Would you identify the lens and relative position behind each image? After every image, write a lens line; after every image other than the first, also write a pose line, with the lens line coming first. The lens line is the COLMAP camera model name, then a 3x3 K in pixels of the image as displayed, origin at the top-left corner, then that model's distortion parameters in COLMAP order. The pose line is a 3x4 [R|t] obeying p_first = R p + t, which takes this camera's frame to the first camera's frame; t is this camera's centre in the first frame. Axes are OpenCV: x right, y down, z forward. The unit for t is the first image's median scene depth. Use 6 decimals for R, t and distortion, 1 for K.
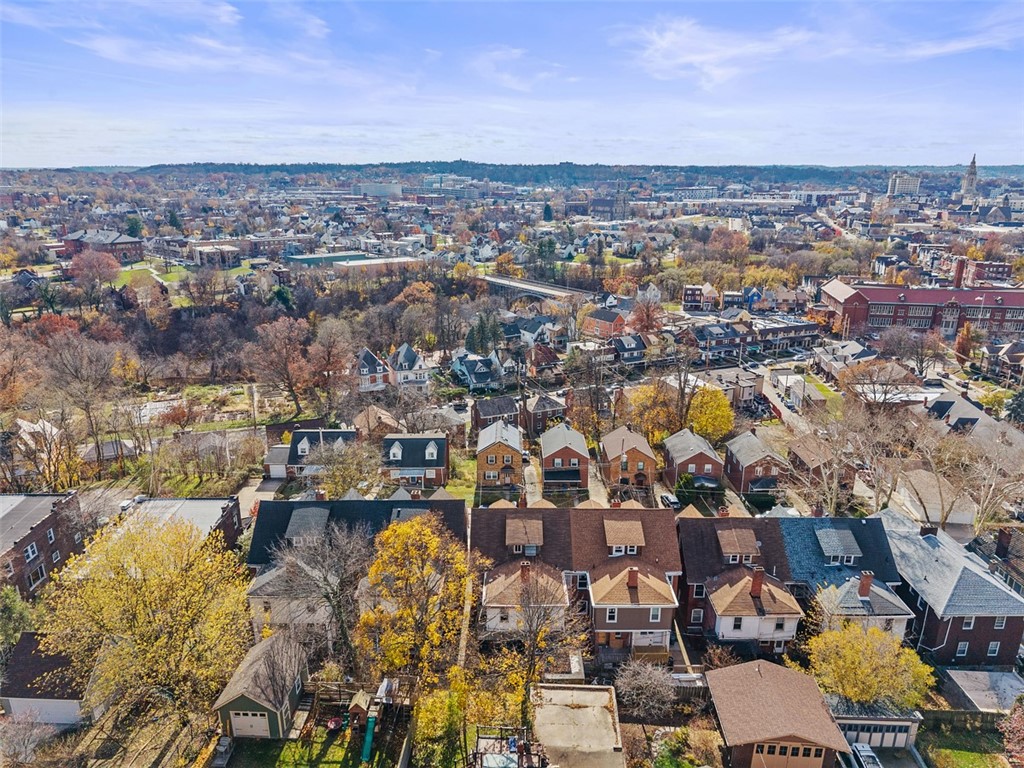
lens RADIAL K [[717.7, 0, 512.0], [0, 717.7, 384.0], [0, 0, 1]] dist [0.058580, -0.098714]
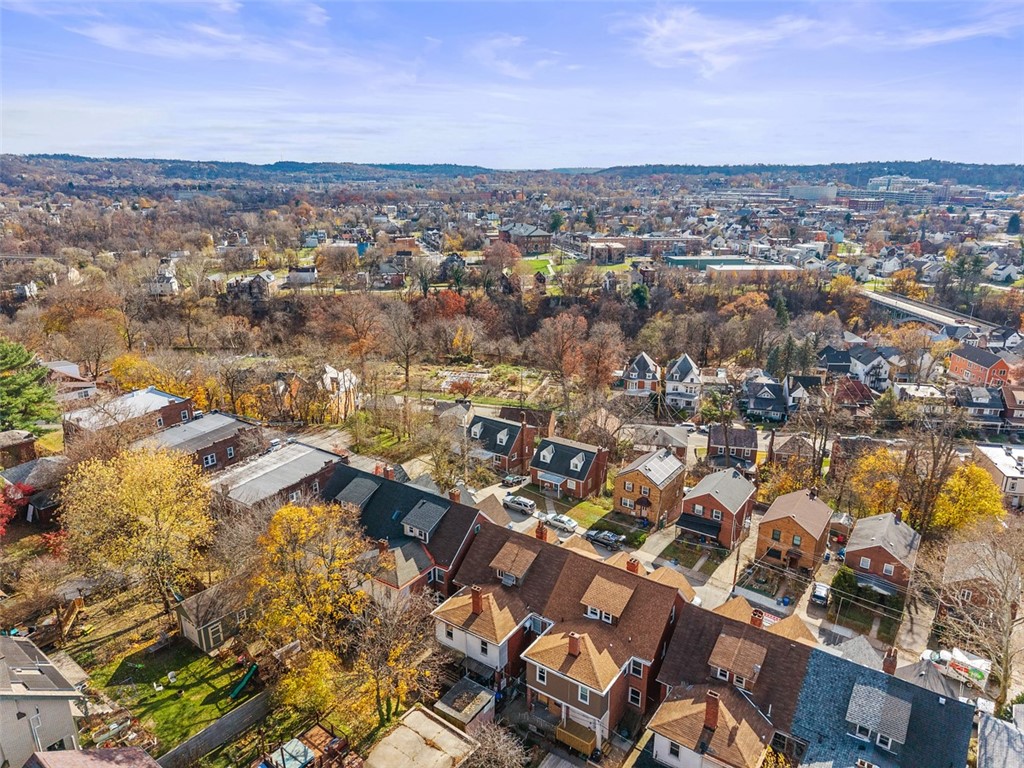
lens RADIAL K [[708.4, 0, 510.9], [0, 708.4, 399.4], [0, 0, 1]] dist [0.029050, -0.046259]
pose [[0.805818, 0.180669, -0.563929, 0.136854], [-0.167681, 0.982960, 0.075311, -0.019168], [0.567926, 0.033873, 0.822382, 0.061302]]
